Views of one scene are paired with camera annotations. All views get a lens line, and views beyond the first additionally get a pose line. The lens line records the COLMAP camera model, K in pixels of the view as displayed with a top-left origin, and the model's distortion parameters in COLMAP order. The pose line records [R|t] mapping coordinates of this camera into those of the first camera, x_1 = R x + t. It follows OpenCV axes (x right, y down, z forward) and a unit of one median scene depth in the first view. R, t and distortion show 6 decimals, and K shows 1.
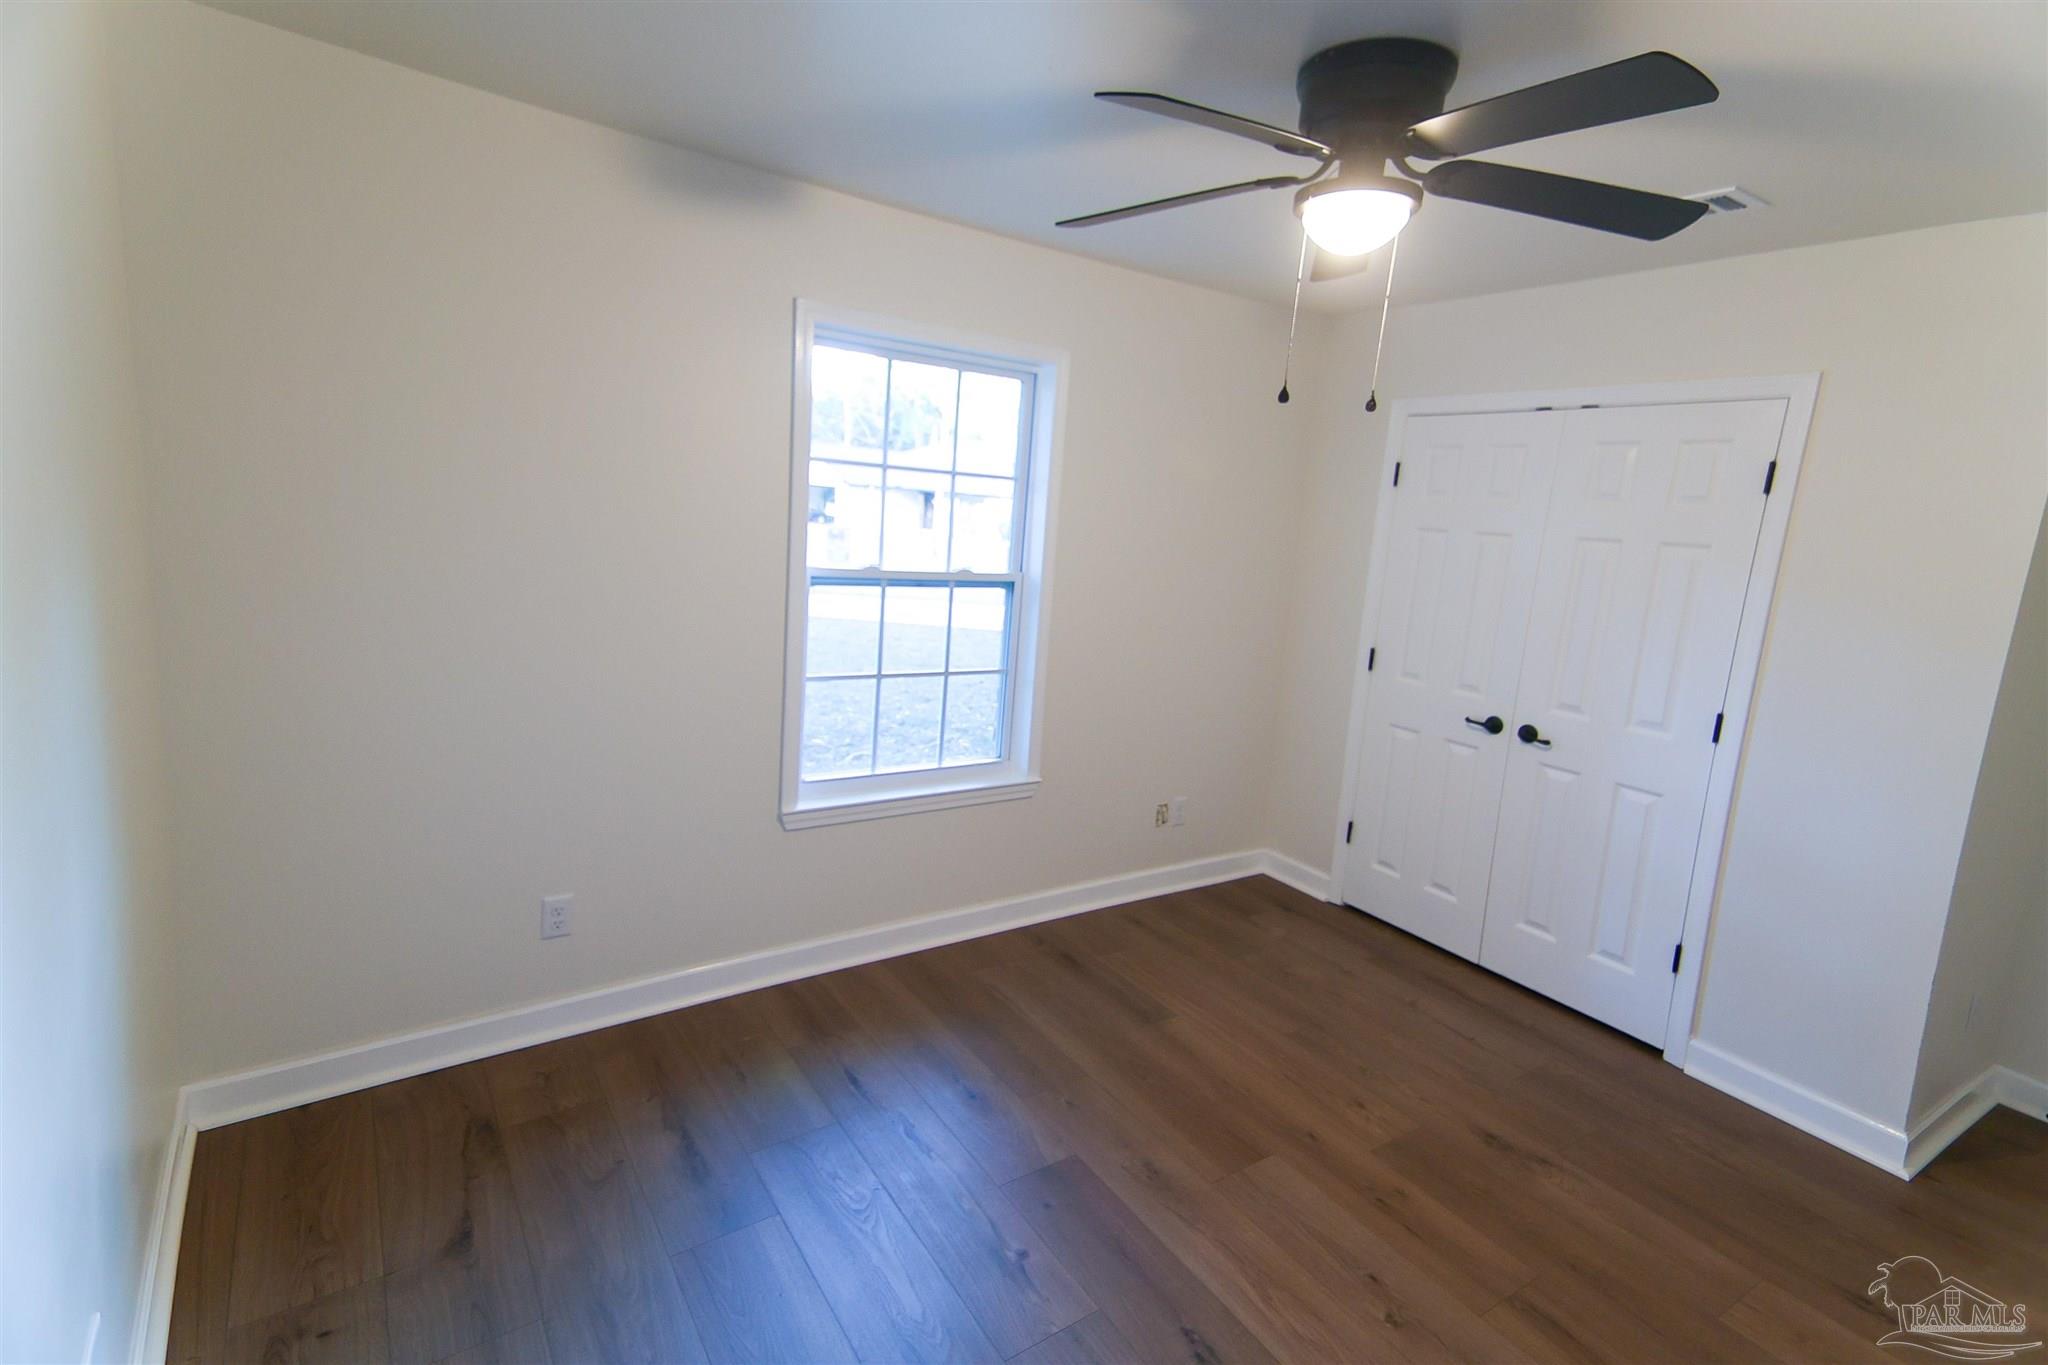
lens RADIAL K [[1010.4, 0, 1039.9], [0, 1010.4, 669.7], [0, 0, 1]] dist [0.094206, -0.000128]
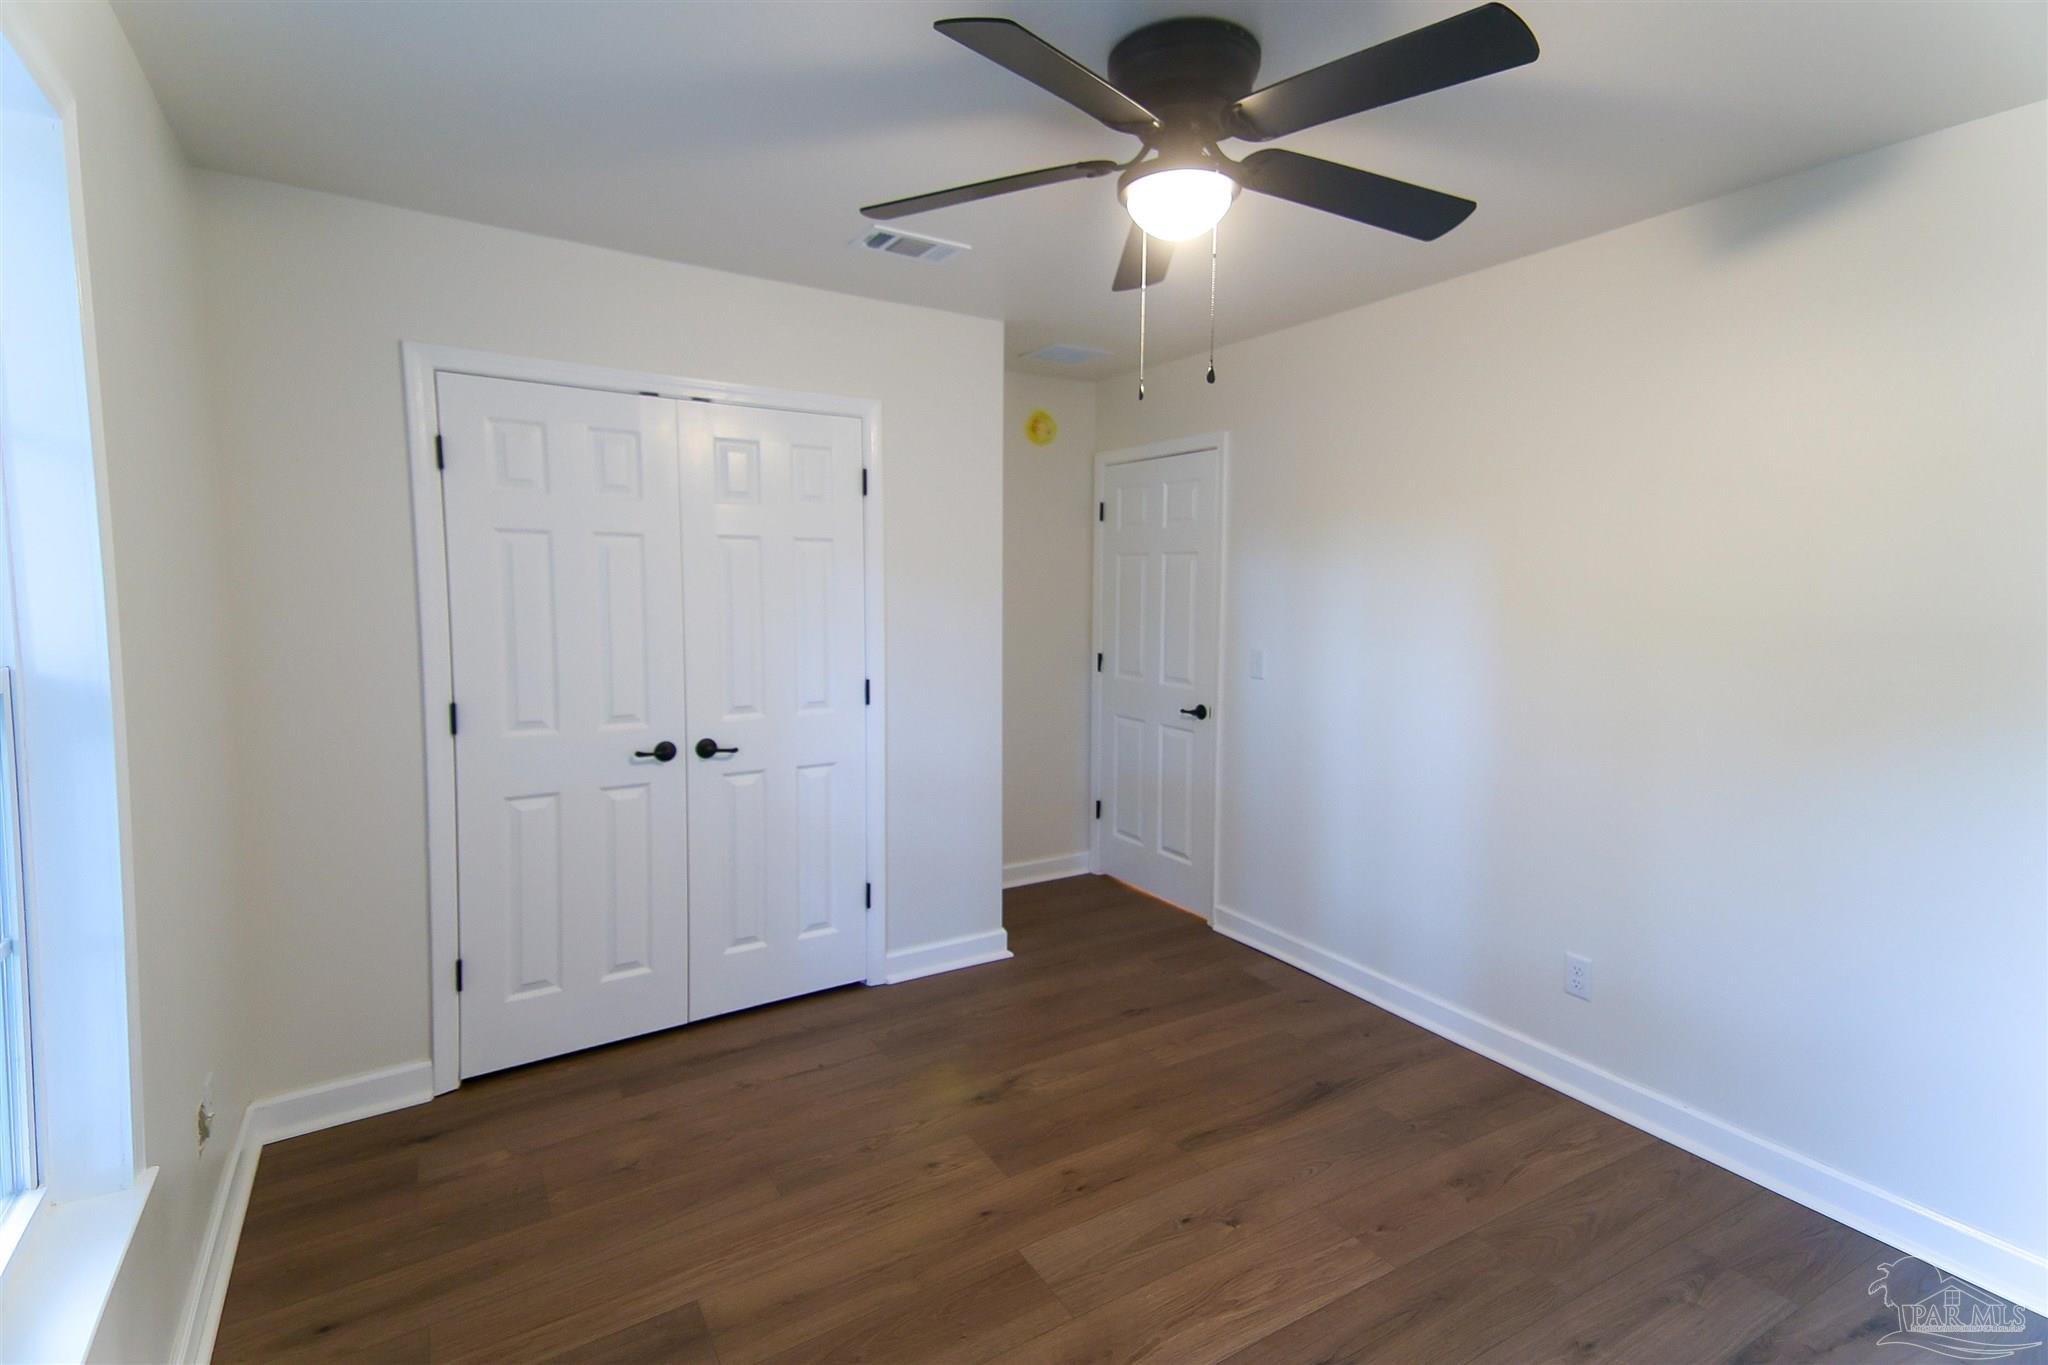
lens RADIAL K [[992.8, 0, 1060.0], [0, 992.8, 660.1], [0, 0, 1]] dist [0.128046, -0.046747]
pose [[0.014863, -0.149305, 0.988679, -0.444891], [0.165758, 0.975475, 0.144819, -0.103062], [-0.986054, 0.161729, 0.039247, 0.704068]]
